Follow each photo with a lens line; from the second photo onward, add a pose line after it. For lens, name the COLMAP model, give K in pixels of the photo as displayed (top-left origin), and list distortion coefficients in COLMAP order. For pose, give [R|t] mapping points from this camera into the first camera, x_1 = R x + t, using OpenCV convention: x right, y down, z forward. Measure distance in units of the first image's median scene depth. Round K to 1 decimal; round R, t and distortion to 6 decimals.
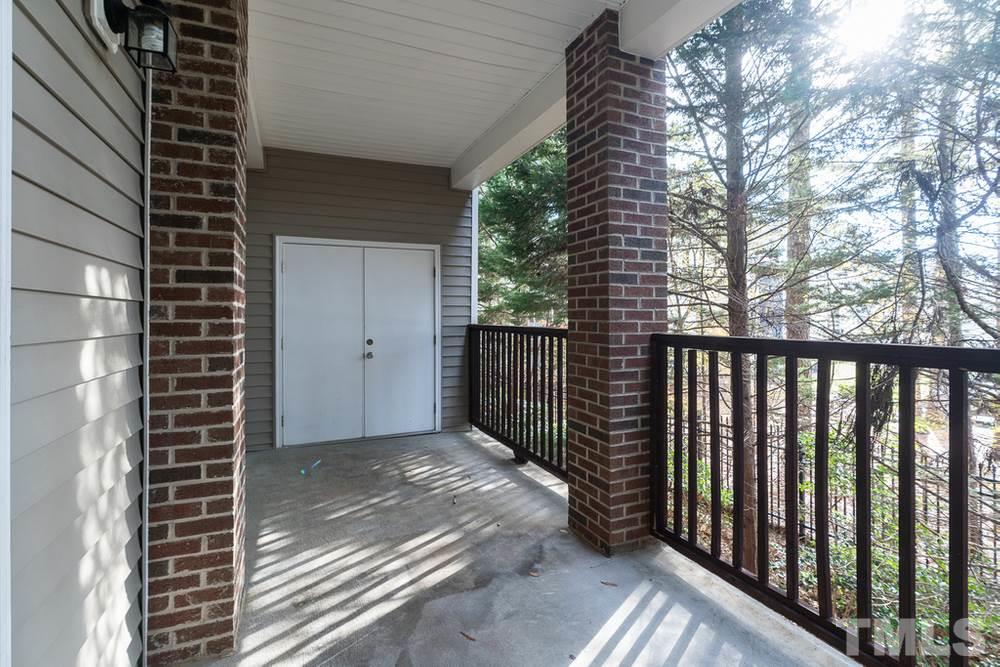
lens RADIAL K [[450.1, 0, 480.8], [0, 450.1, 313.4], [0, 0, 1]] dist [-0.012772, 0.003859]
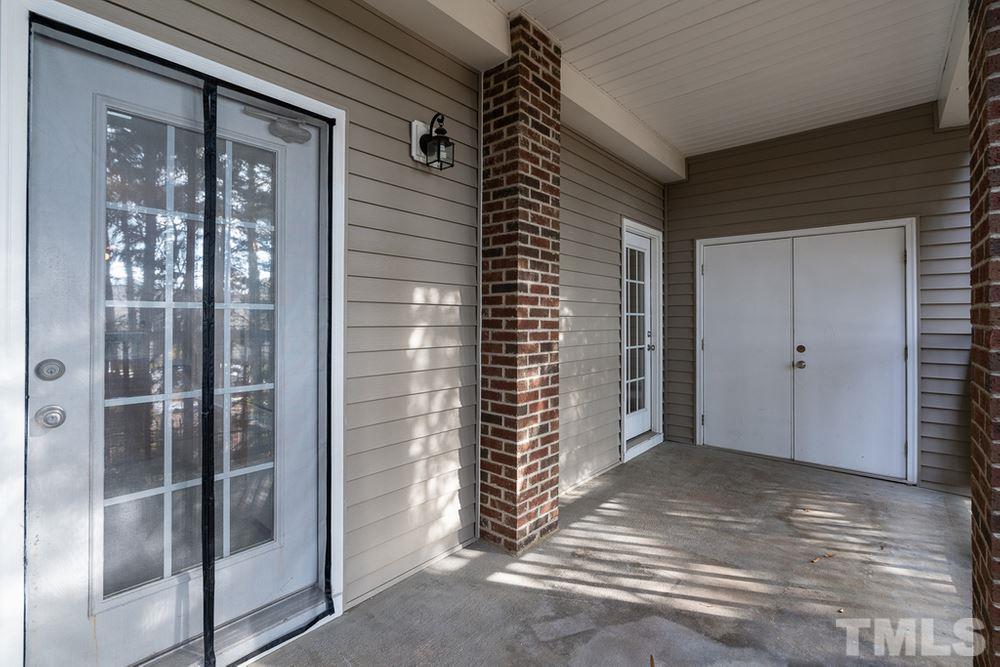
lens RADIAL K [[450.1, 0, 497.4], [0, 450.1, 316.6], [0, 0, 1]] dist [-0.012772, 0.003859]
pose [[0.454758, 0.003942, -0.890606, 0.489709], [-0.002703, 0.999992, 0.003046, 0.004624], [0.890611, 0.001022, 0.454765, 0.225523]]
